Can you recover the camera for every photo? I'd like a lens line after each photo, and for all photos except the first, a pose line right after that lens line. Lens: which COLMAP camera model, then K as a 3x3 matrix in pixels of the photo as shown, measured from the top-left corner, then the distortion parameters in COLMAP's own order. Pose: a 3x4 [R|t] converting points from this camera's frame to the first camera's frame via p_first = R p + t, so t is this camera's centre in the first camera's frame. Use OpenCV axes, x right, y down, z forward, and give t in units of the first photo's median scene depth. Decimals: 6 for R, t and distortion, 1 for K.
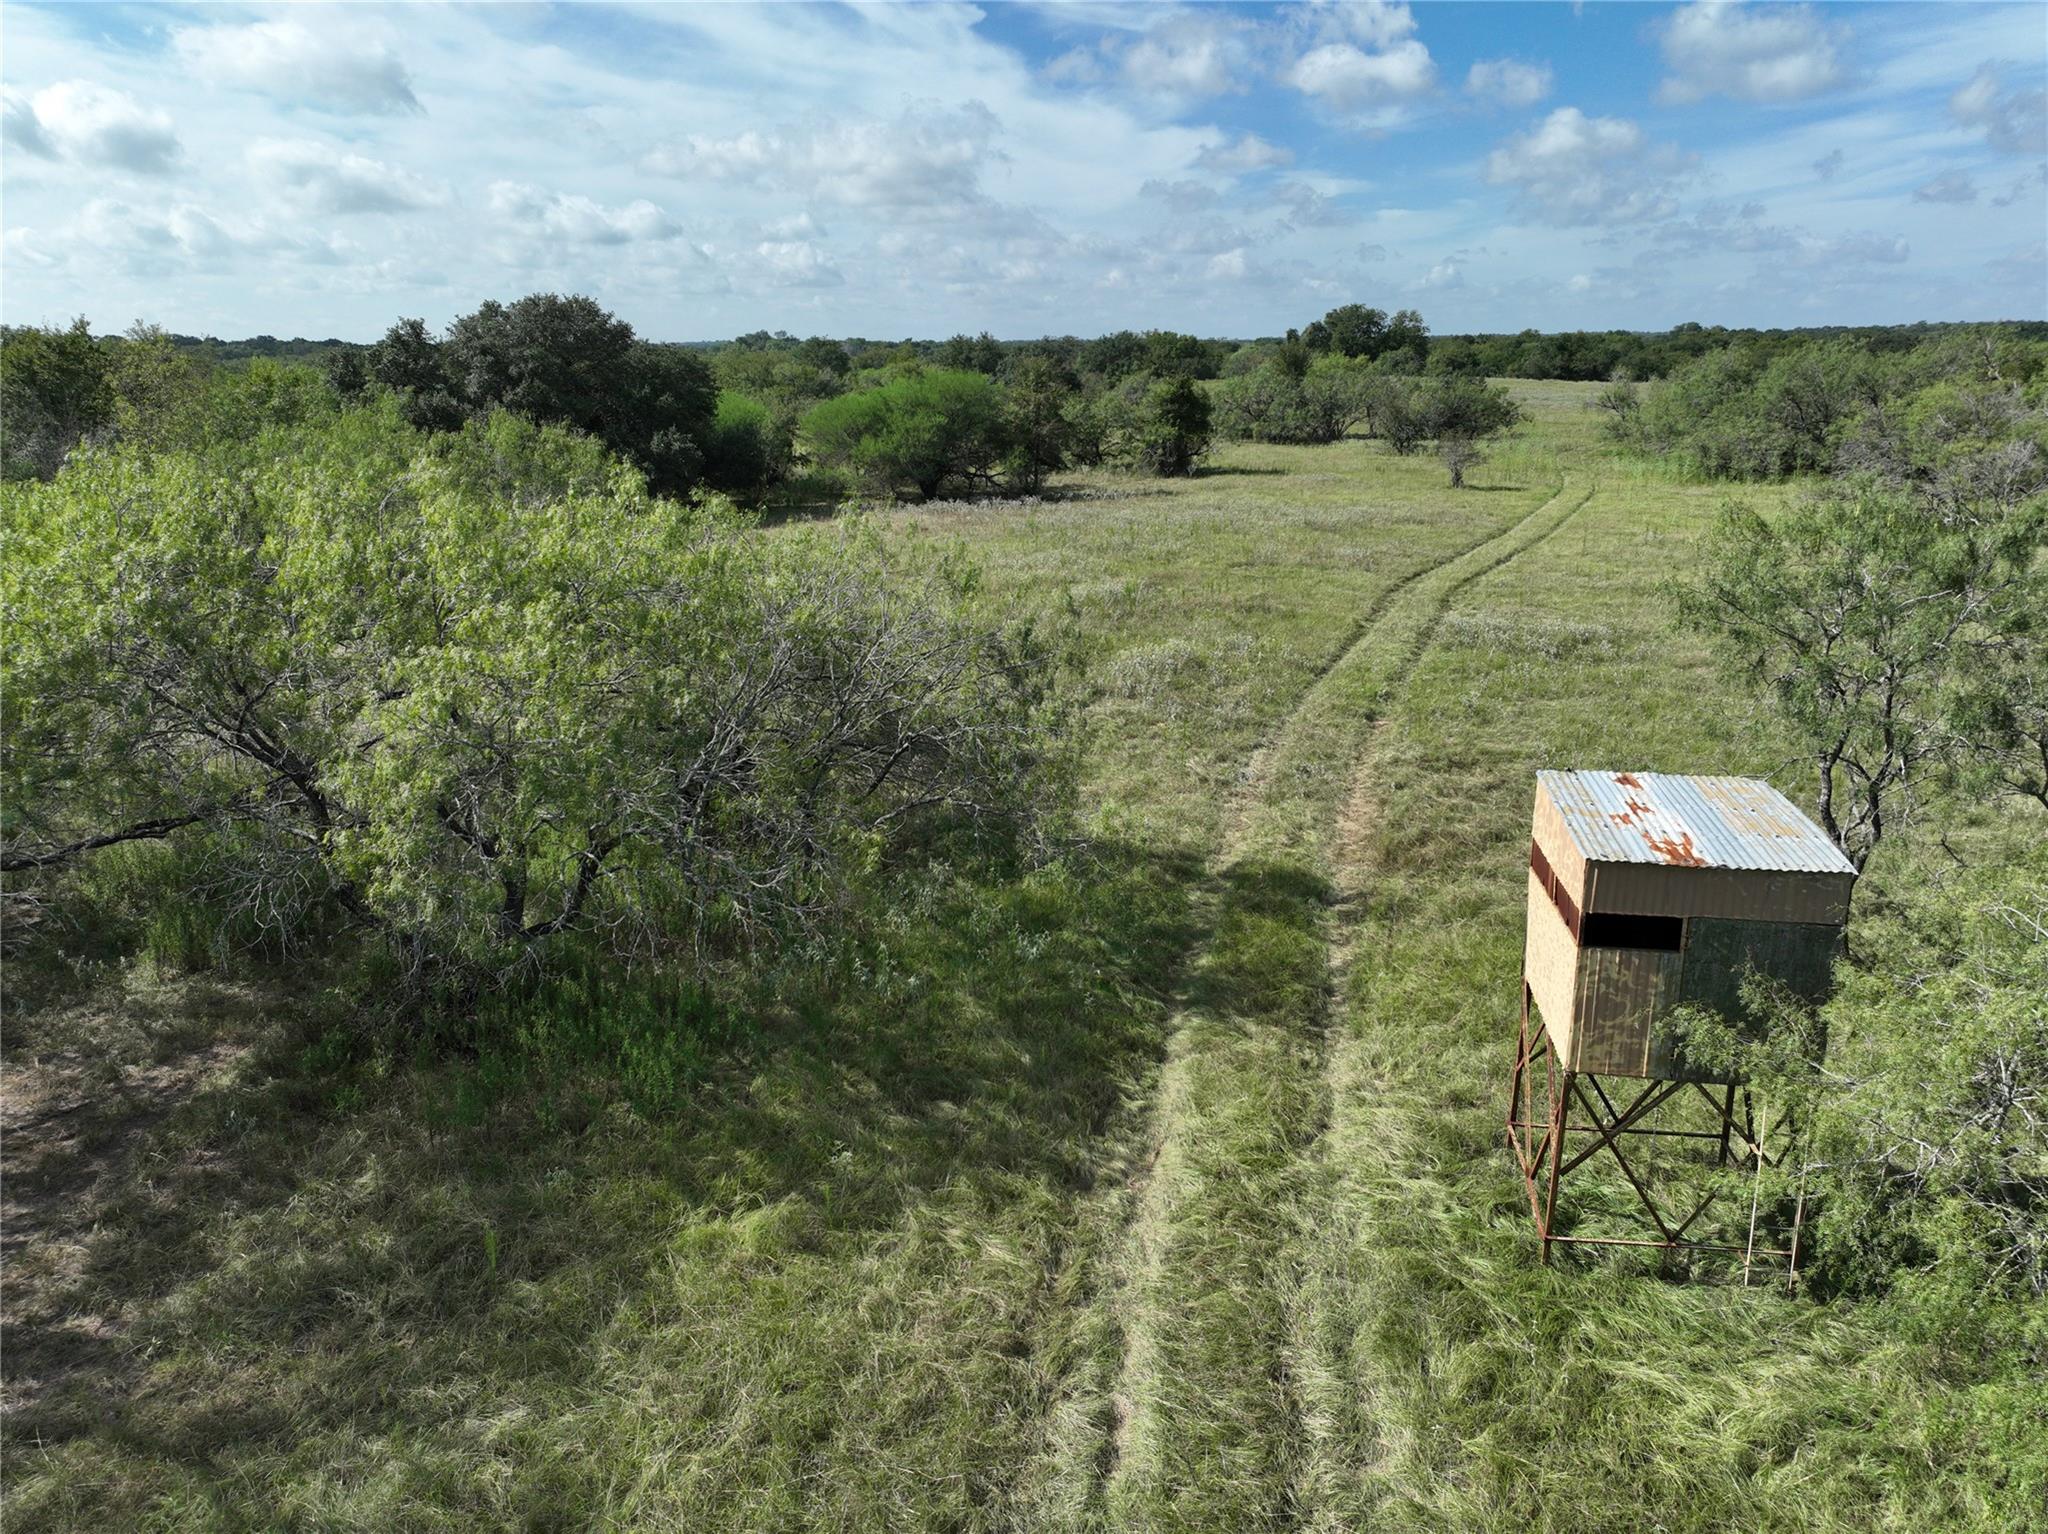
lens RADIAL K [[1446.9, 0, 1033.7], [0, 1446.9, 767.5], [0, 0, 1]] dist [-0.001664, 0.017585]
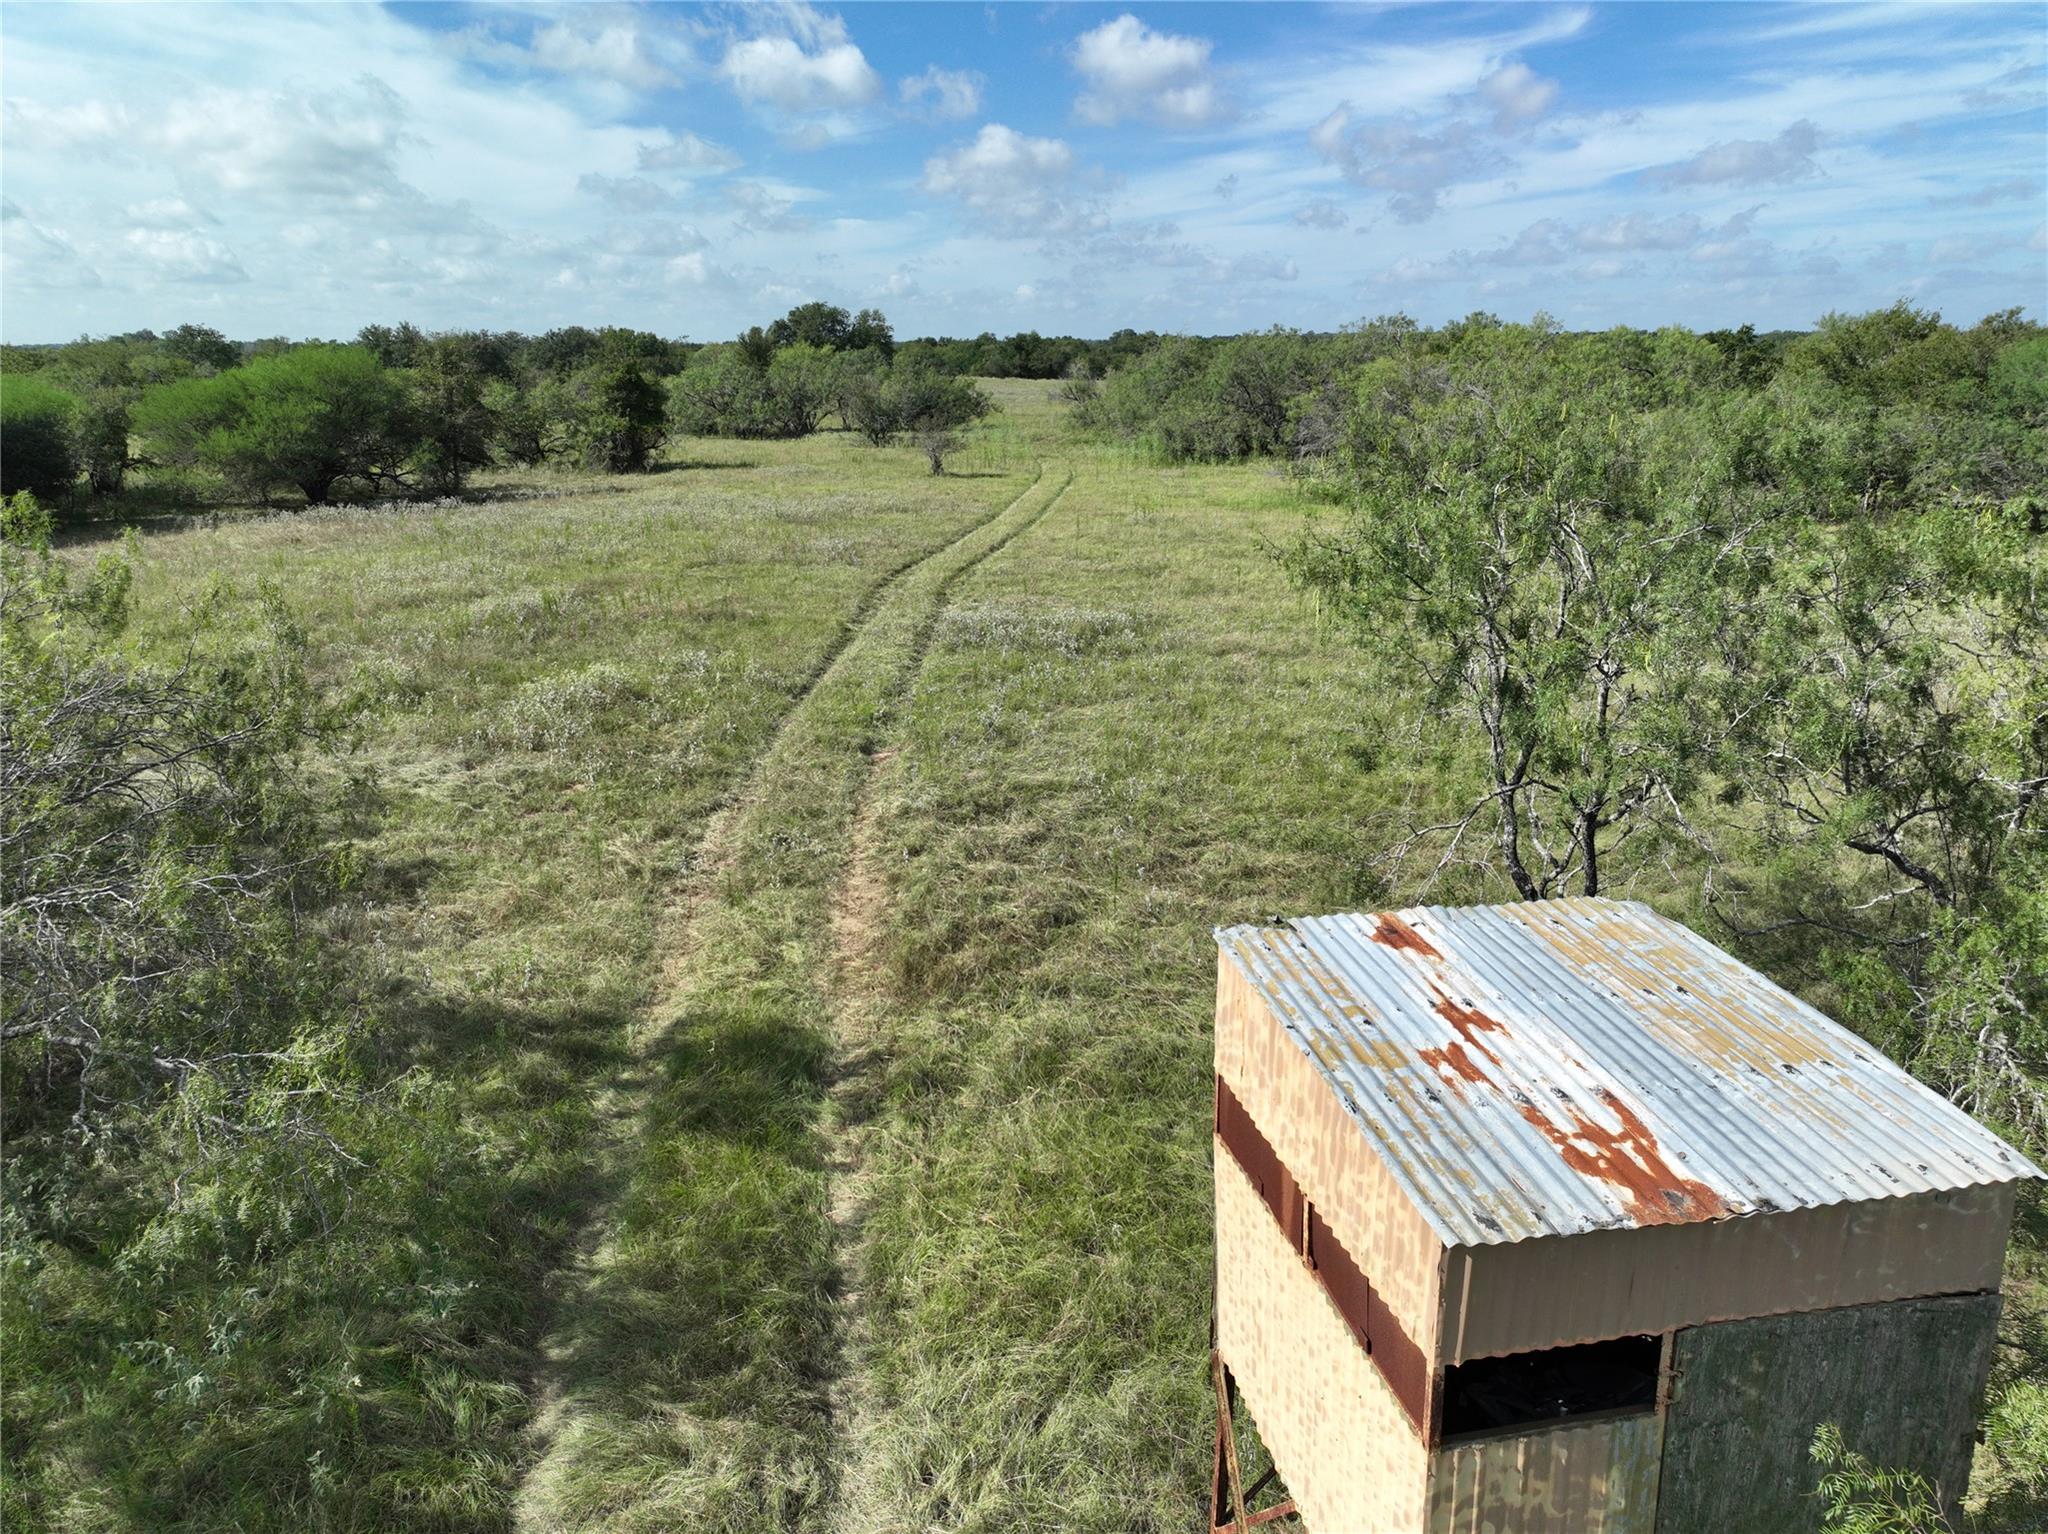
lens RADIAL K [[1446.9, 0, 1043.7], [0, 1446.9, 764.8], [0, 0, 1]] dist [-0.001664, 0.017585]
pose [[0.937442, -0.093858, 0.335250, 0.024567], [0.095657, 0.995352, 0.011182, -0.010077], [-0.334741, 0.021587, 0.942063, 0.096866]]
